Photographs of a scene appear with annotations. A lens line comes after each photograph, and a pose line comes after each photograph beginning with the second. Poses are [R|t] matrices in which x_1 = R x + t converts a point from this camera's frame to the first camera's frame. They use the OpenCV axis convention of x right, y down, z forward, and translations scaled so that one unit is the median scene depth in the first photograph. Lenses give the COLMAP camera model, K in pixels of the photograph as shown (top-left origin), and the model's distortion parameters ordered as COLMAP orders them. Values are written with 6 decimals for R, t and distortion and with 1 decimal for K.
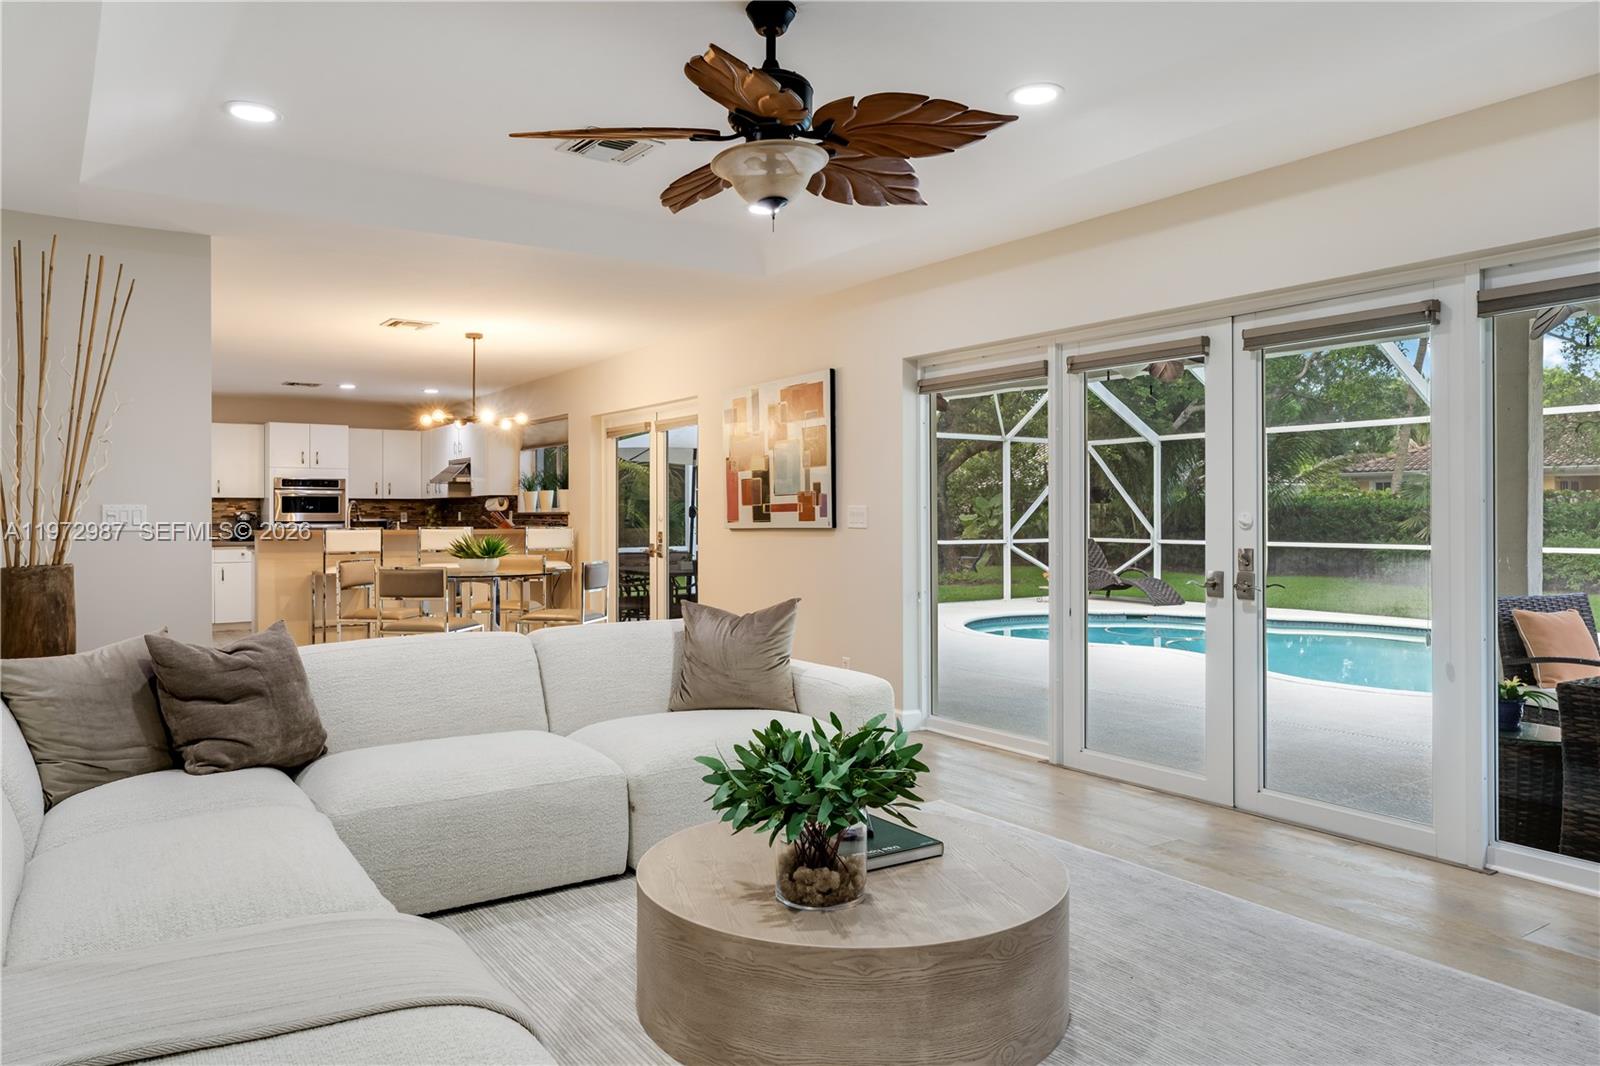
lens RADIAL K [[1076.2, 0, 796.5], [0, 1076.2, 514.8], [0, 0, 1]] dist [-0.002194, 0.005625]
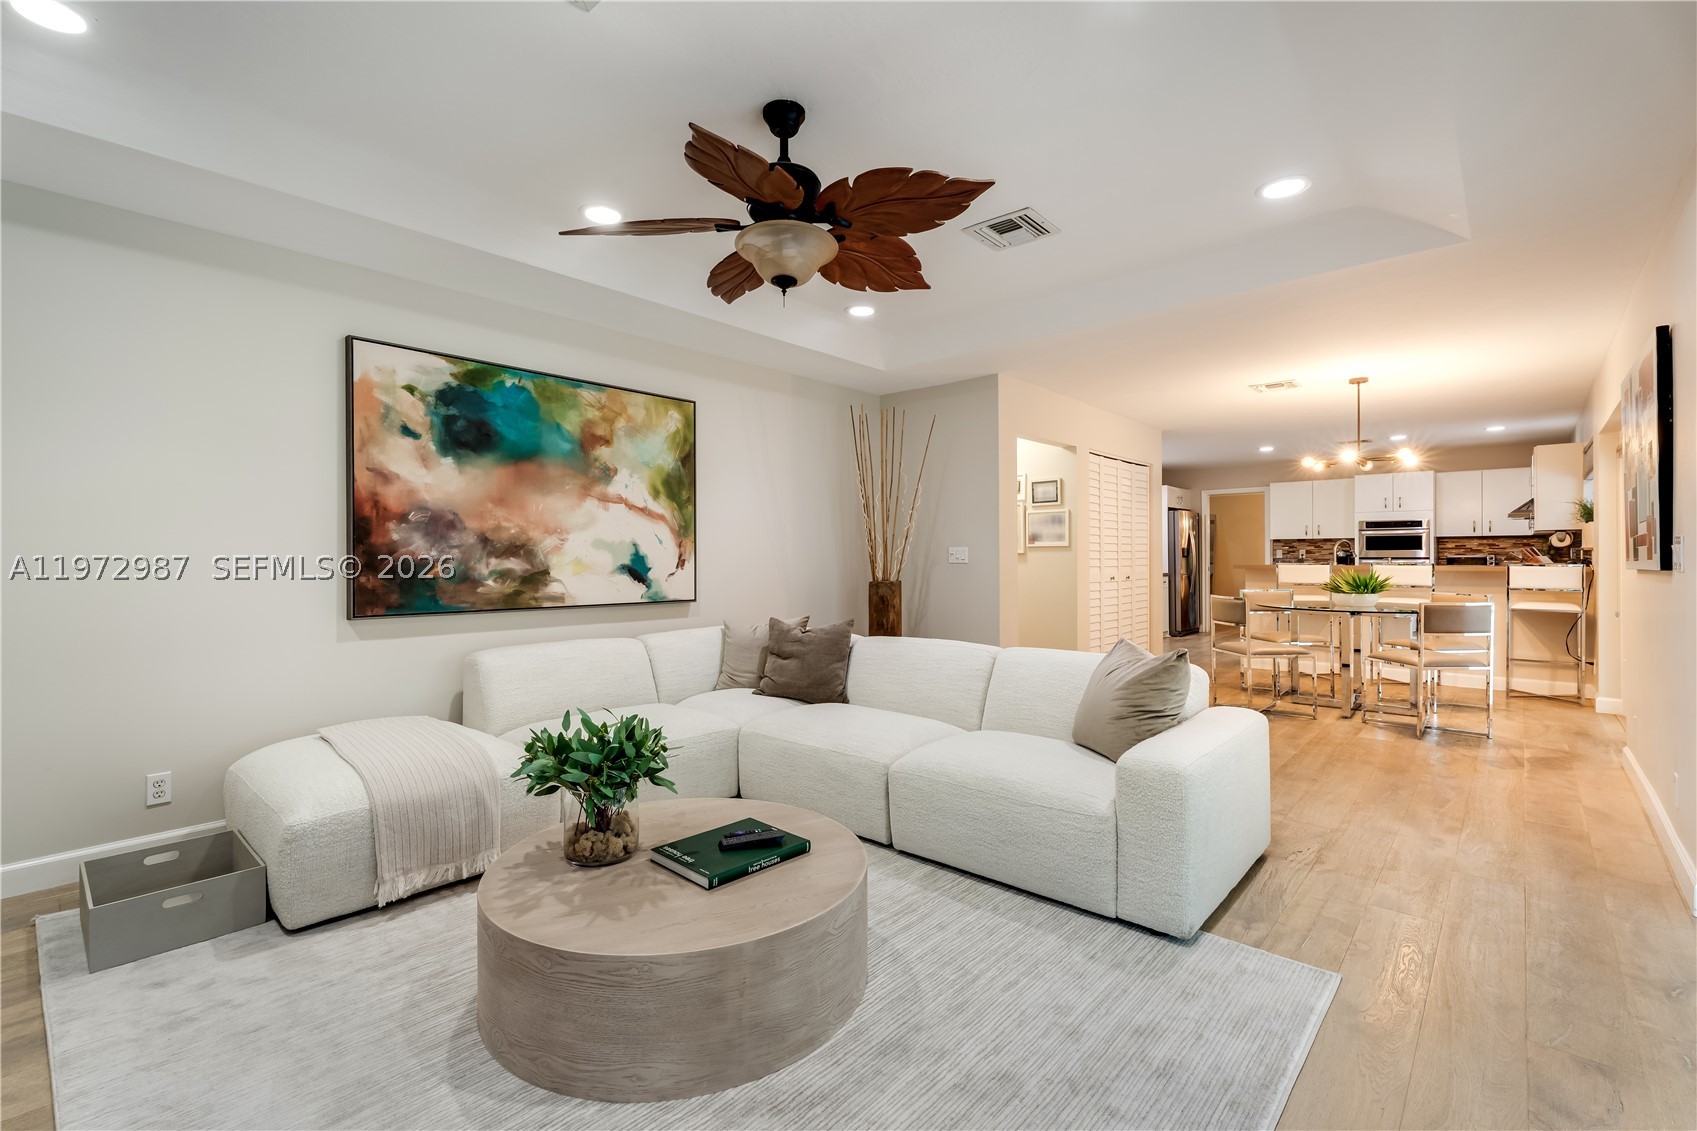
lens RADIAL K [[759.8, 0, 843.8], [0, 759.8, 556.5], [0, 0, 1]] dist [0.003960, 0.001020]
pose [[0.232750, 0.003151, -0.972532, 0.305249], [0.002812, 0.999988, 0.003913, 0.000041], [0.972533, -0.003645, 0.232738, 0.340291]]
